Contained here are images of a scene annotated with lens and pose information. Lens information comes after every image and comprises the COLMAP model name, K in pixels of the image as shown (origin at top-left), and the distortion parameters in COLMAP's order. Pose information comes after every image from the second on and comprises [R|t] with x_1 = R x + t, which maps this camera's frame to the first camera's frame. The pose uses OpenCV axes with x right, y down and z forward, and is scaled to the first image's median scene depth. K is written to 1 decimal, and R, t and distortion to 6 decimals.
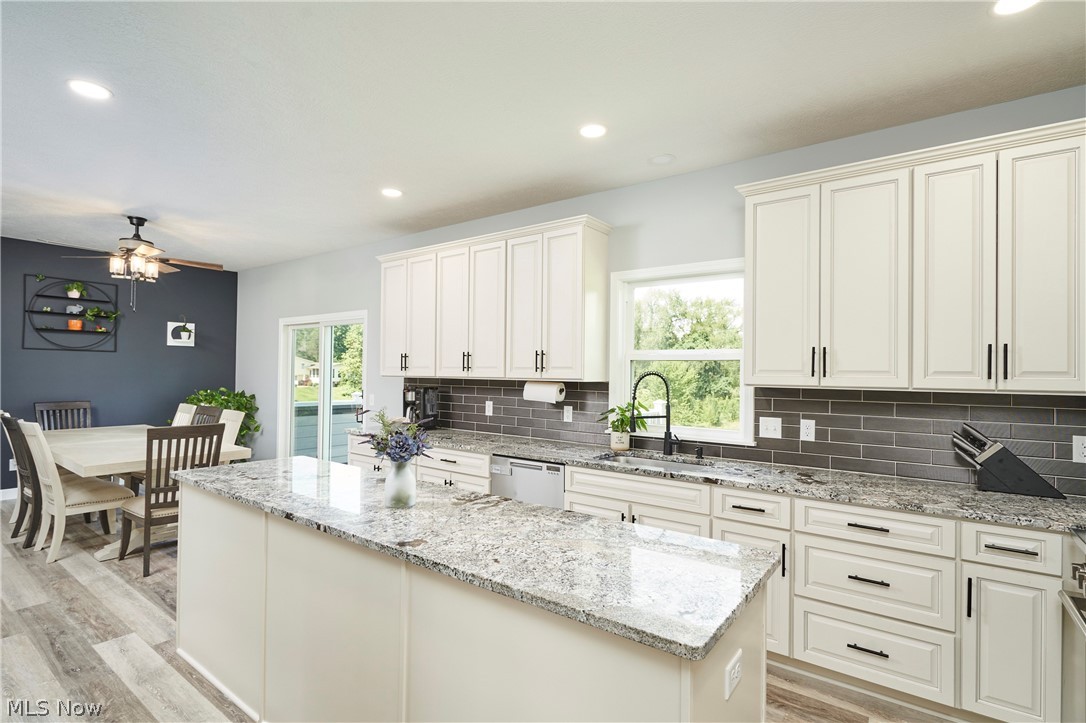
lens RADIAL K [[497.9, 0, 550.7], [0, 497.9, 366.7], [0, 0, 1]] dist [-0.005941, -0.000613]
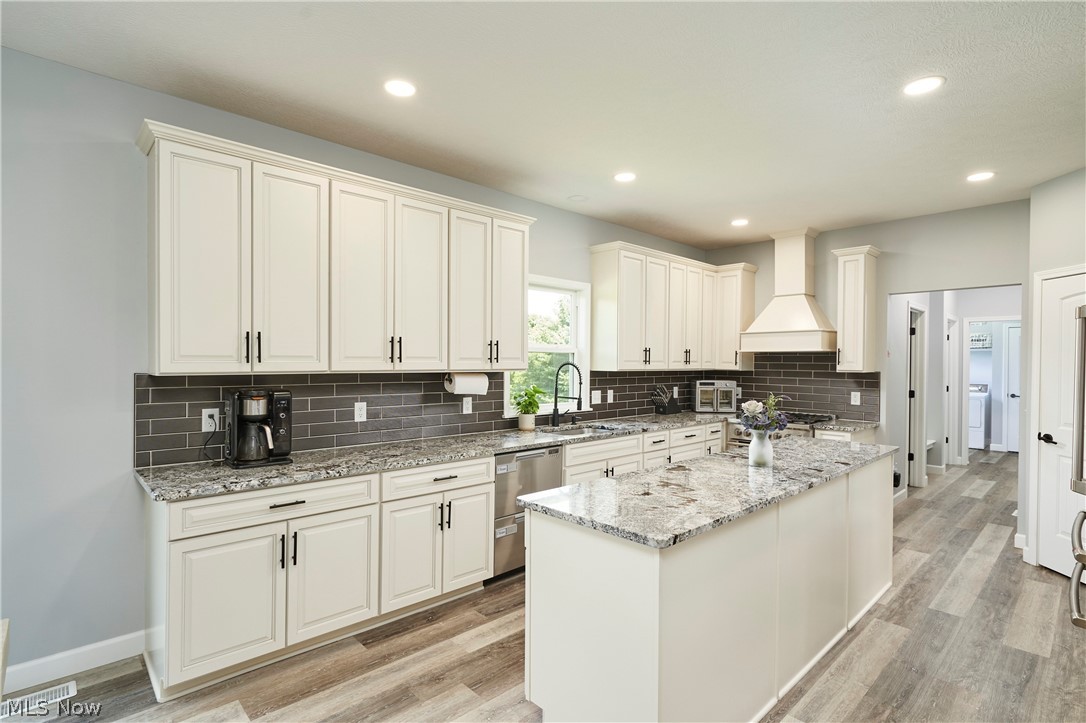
lens RADIAL K [[525.4, 0, 545.2], [0, 525.4, 363.2], [0, 0, 1]] dist [-0.008540, 0.000604]
pose [[0.207321, -0.013253, 0.978183, -1.088673], [-0.013100, 0.999781, 0.016322, -0.007480], [-0.978185, -0.016198, 0.207102, 0.753940]]
